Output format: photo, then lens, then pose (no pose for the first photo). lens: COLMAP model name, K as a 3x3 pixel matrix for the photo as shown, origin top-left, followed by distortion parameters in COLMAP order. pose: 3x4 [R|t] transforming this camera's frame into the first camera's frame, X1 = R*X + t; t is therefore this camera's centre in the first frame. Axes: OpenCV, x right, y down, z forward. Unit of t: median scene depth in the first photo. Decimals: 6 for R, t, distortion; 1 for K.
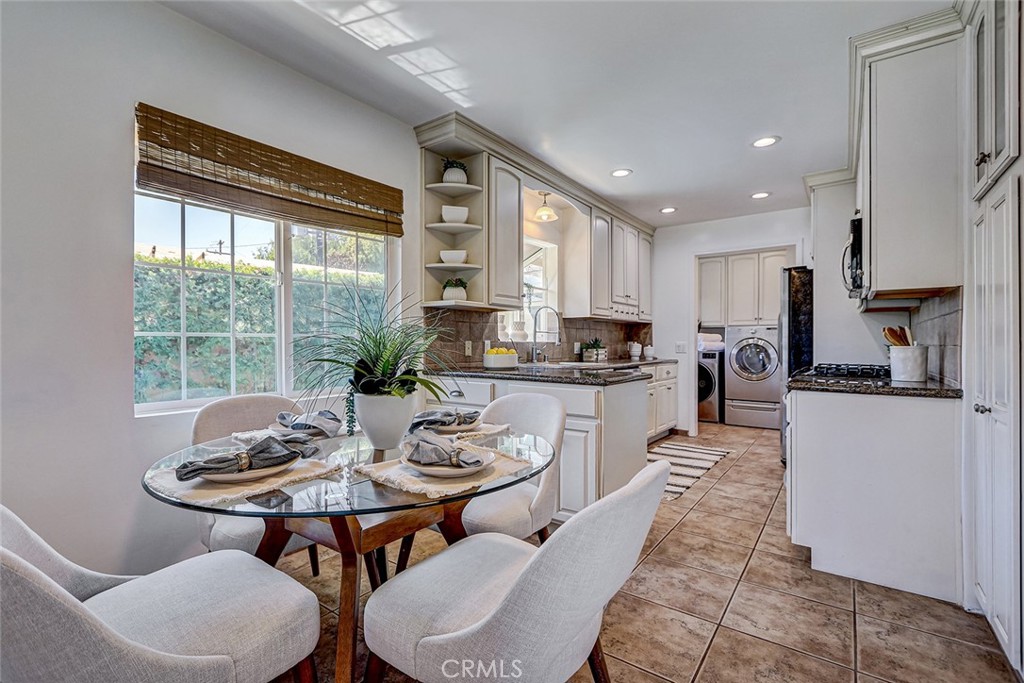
lens RADIAL K [[463.0, 0, 503.7], [0, 463.0, 340.4], [0, 0, 1]] dist [-0.000985, -0.001223]
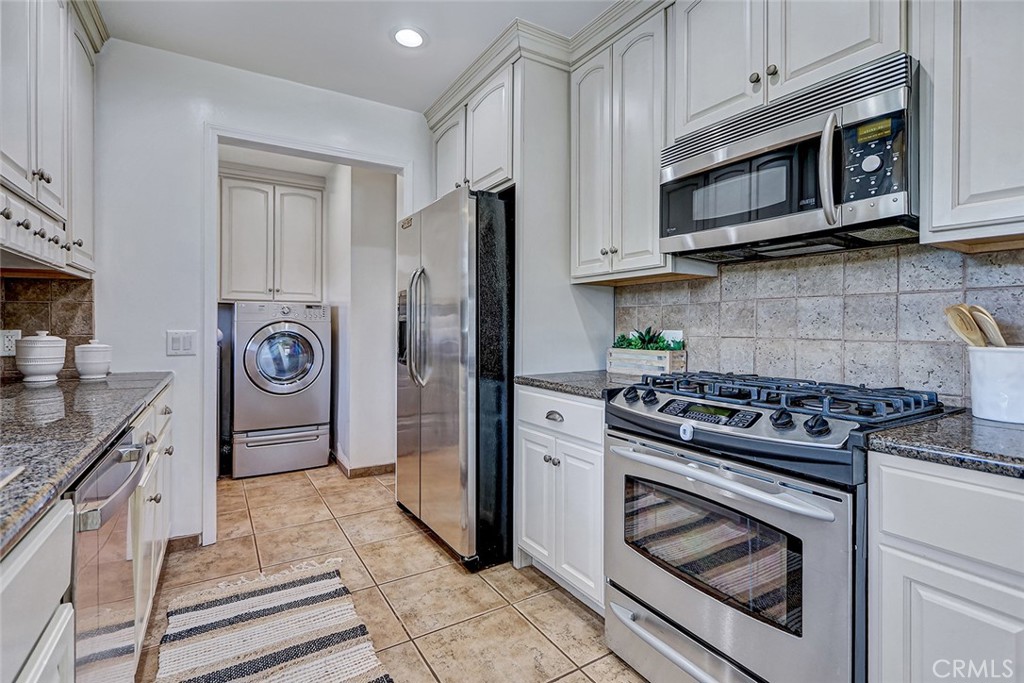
lens RADIAL K [[469.0, 0, 496.8], [0, 469.0, 328.0], [0, 0, 1]] dist [-0.001228, -0.000511]
pose [[0.384753, -0.004132, 0.923010, 0.110802], [-0.005279, 0.999964, 0.006677, -0.003146], [-0.923005, -0.007442, 0.384717, 0.637039]]
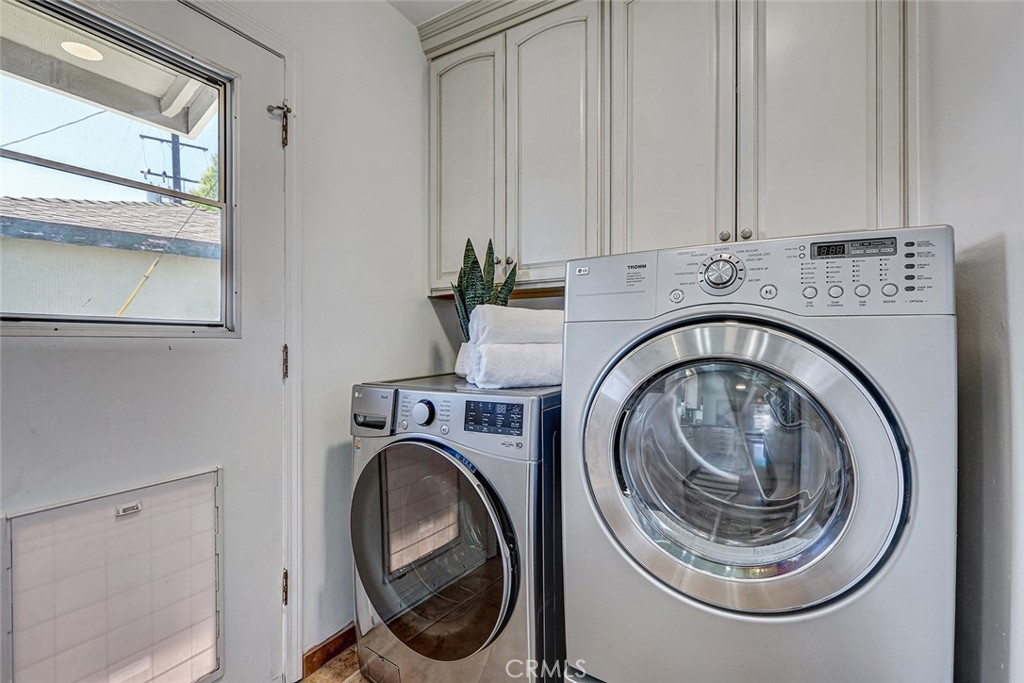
lens RADIAL K [[463.0, 0, 503.7], [0, 463.0, 340.4], [0, 0, 1]] dist [-0.000985, -0.001223]
pose [[0.995838, 0.000485, 0.091144, 0.557233], [-0.000824, 0.999993, 0.003682, 0.001582], [-0.091141, -0.003742, 0.995831, 1.048870]]
